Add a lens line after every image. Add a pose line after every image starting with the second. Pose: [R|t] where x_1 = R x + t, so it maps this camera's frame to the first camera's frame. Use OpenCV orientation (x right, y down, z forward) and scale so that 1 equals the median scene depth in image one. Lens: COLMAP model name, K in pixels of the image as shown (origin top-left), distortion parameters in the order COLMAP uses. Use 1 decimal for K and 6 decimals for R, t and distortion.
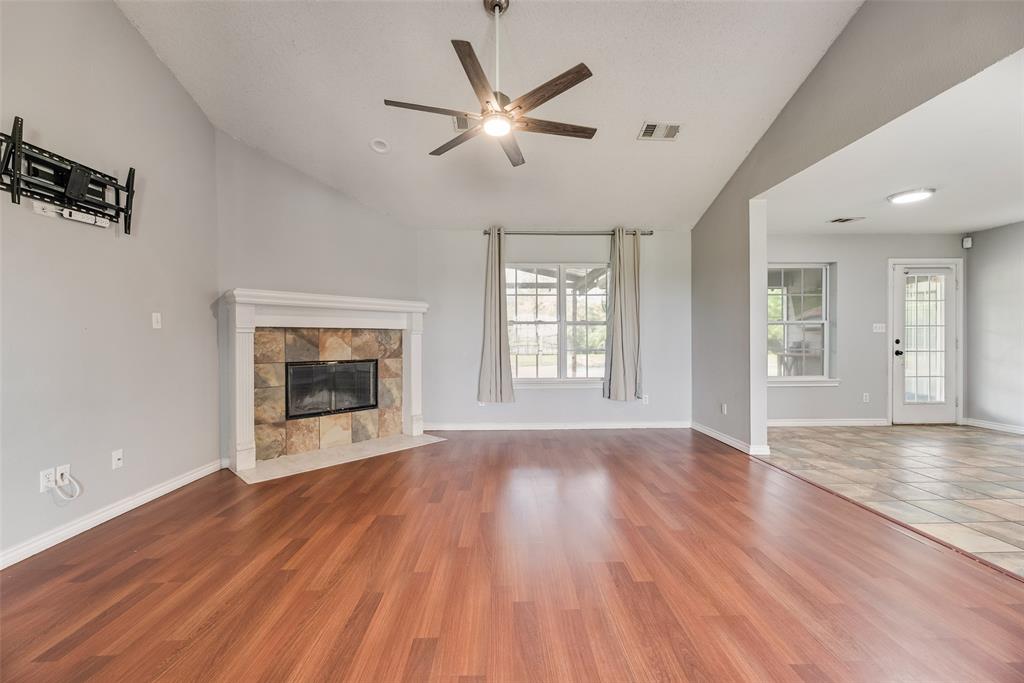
lens RADIAL K [[413.4, 0, 509.1], [0, 413.4, 339.7], [0, 0, 1]] dist [0.000800, 0.000033]
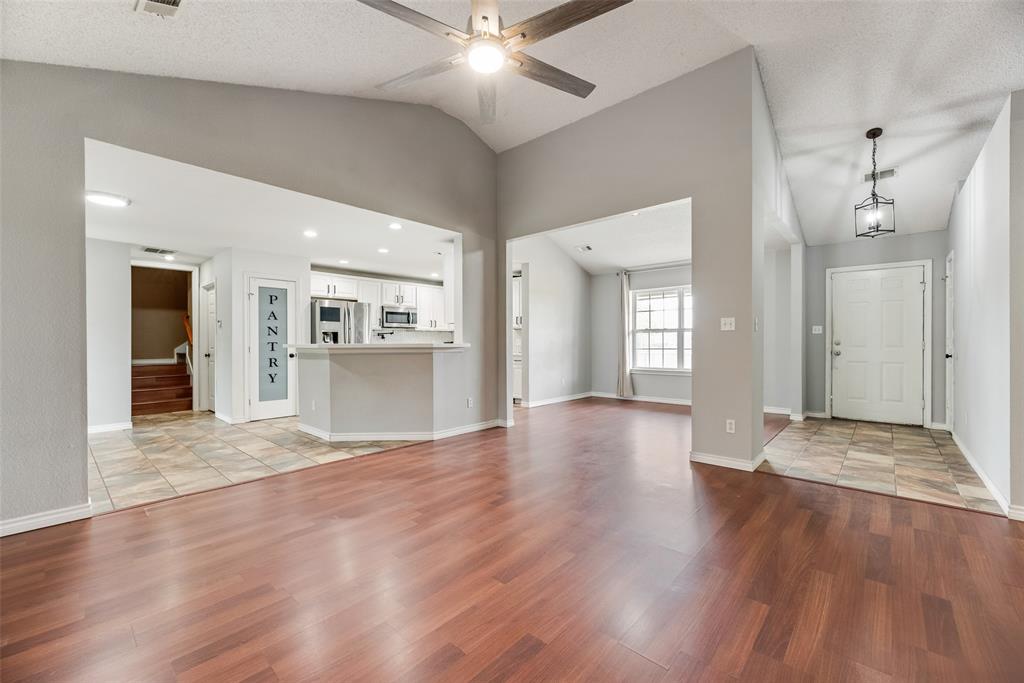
lens RADIAL K [[413.4, 0, 523.0], [0, 413.4, 343.4], [0, 0, 1]] dist [0.000800, 0.000033]
pose [[-0.743683, 0.006983, 0.668496, -0.300037], [0.007169, 0.999971, -0.002470, 0.003504], [-0.668494, 0.002956, -0.743712, 0.792124]]
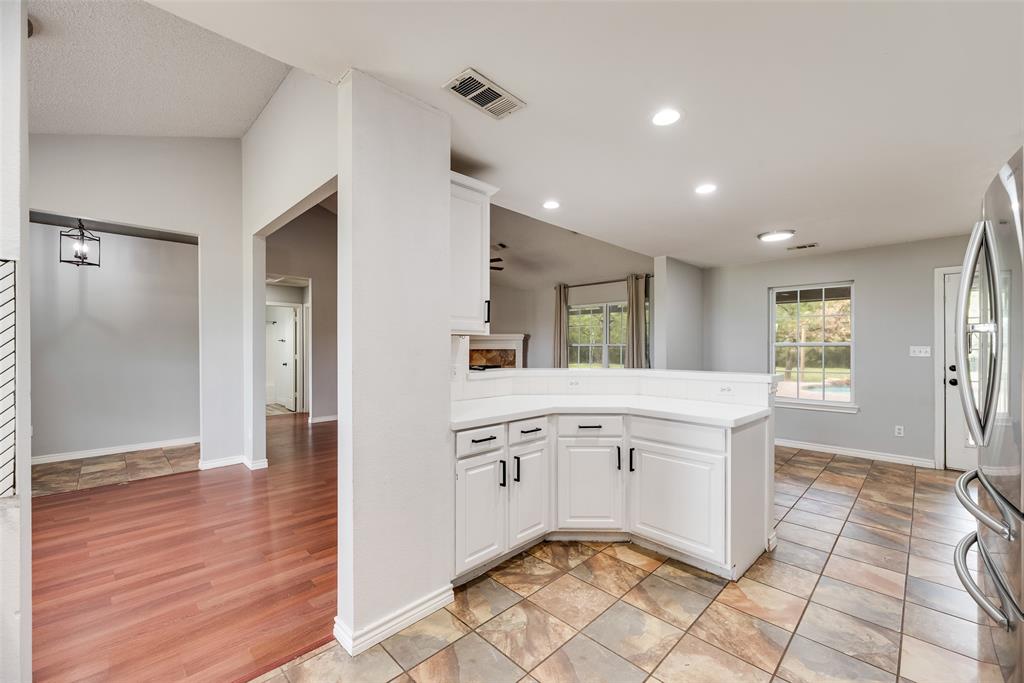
lens RADIAL K [[413.4, 0, 509.2], [0, 413.4, 343.8], [0, 0, 1]] dist [0.000800, 0.000033]
pose [[0.691927, -0.000394, -0.721967, 0.931459], [0.000945, 0.999999, 0.000360, -0.046234], [0.721966, -0.000931, 0.691927, -0.213430]]
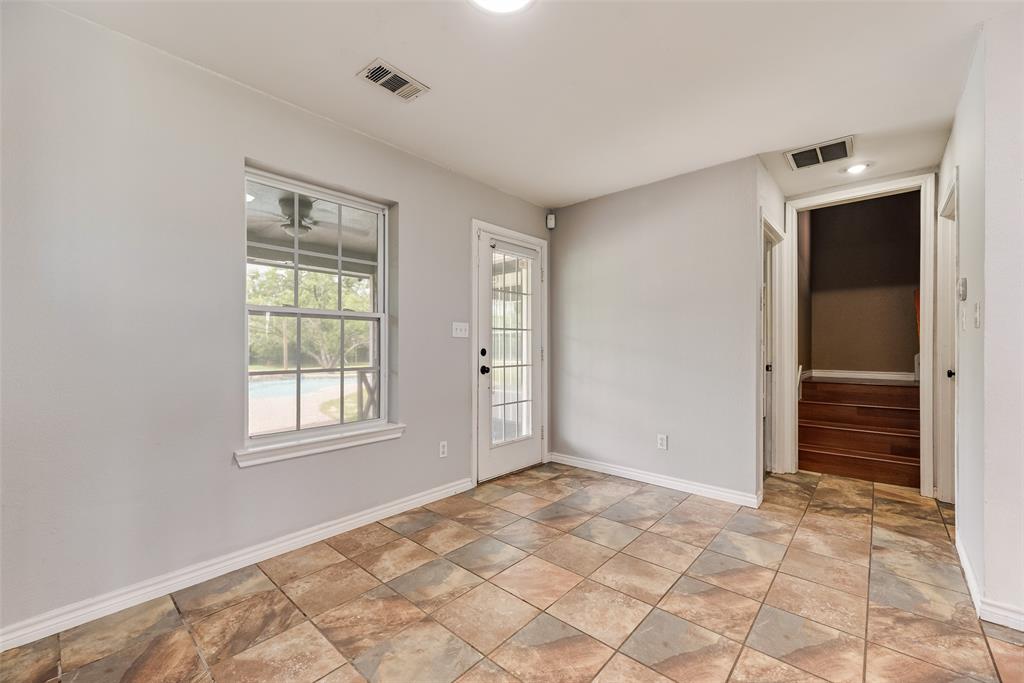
lens RADIAL K [[413.4, 0, 509.8], [0, 413.4, 348.6], [0, 0, 1]] dist [0.000800, 0.000033]
pose [[0.690721, 0.000024, 0.723121, 0.508993], [0.001479, 0.999998, -0.001446, -0.000023], [-0.723120, 0.002068, 0.690720, 0.533209]]
